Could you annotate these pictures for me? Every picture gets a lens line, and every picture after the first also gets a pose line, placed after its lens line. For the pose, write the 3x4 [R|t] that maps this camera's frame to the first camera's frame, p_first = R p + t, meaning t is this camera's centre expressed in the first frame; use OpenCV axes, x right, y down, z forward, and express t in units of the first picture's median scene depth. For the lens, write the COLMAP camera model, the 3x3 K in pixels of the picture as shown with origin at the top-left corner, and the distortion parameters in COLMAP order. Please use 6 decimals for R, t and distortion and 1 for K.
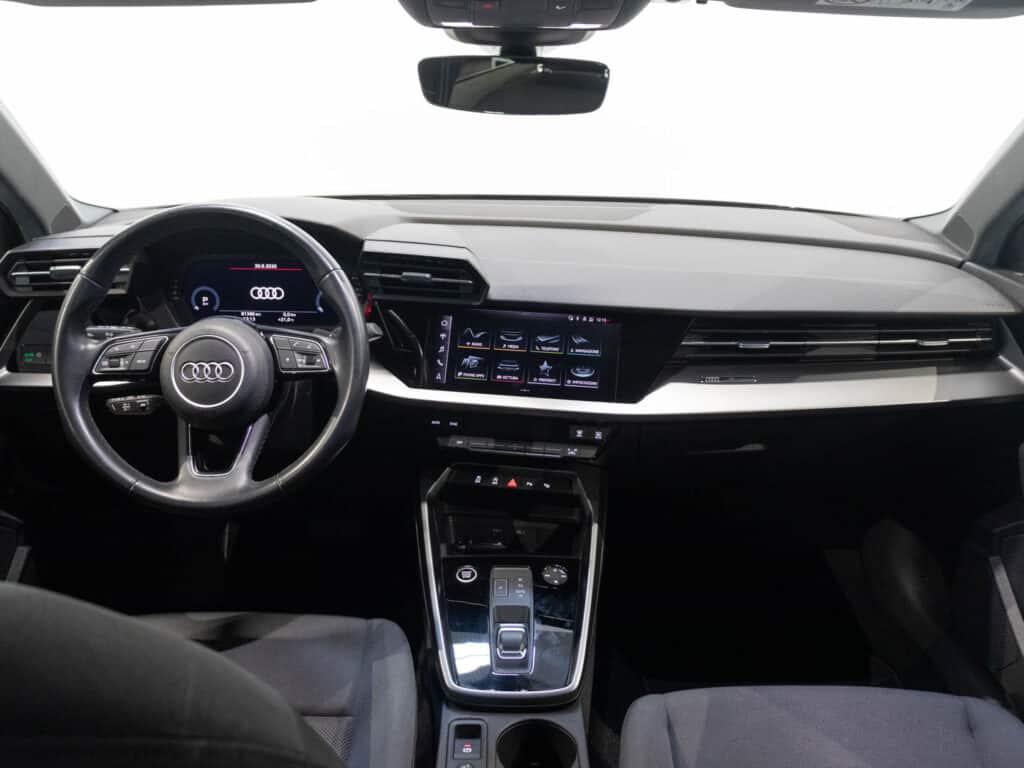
lens RADIAL K [[860.0, 0, 512.0], [0, 860.0, 384.0], [0, 0, 1]] dist [-0.003495, -0.004264]
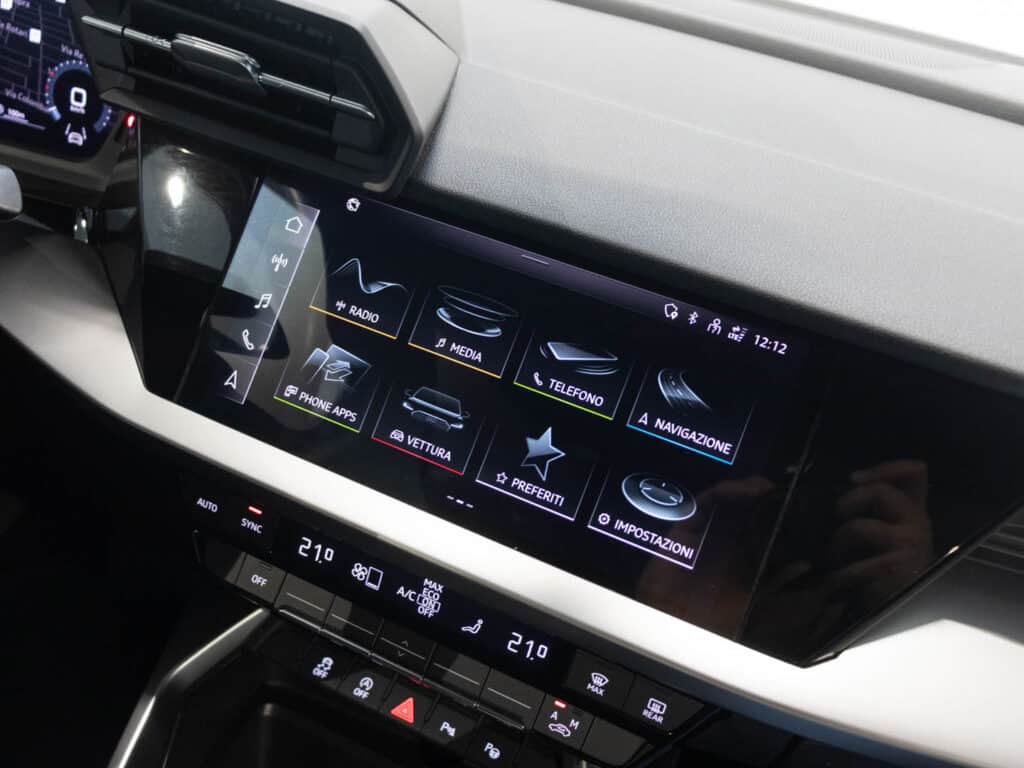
lens RADIAL K [[1017.7, 0, 512.0], [0, 1017.7, 384.0], [0, 0, 1]] dist [-0.031273, -0.004973]
pose [[0.951245, 0.265110, -0.157638, 0.077821], [-0.249723, 0.961951, 0.110855, -0.077169], [0.181029, -0.066084, 0.981255, 0.643846]]
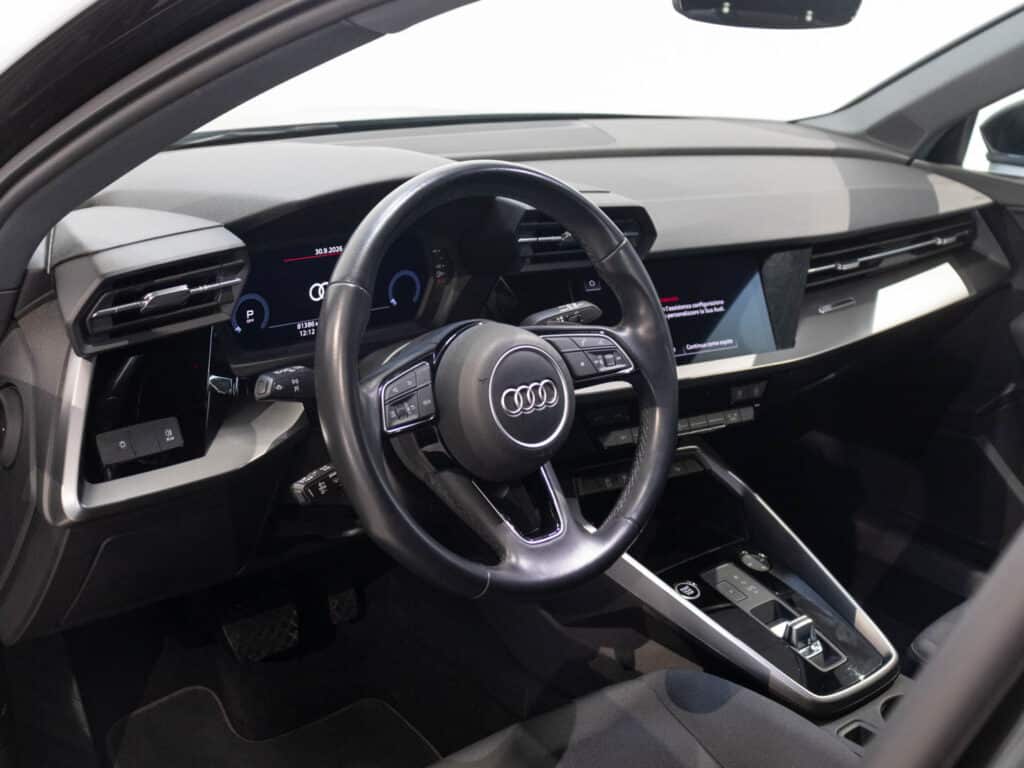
lens RADIAL K [[1211.2, 0, 512.0], [0, 1211.2, 384.0], [0, 0, 1]] dist [-0.010336, -0.001655]
pose [[0.776448, -0.193081, 0.599873, -0.815960], [0.182323, 0.980023, 0.079449, -0.089313], [-0.603230, 0.047682, 0.796141, 0.175191]]
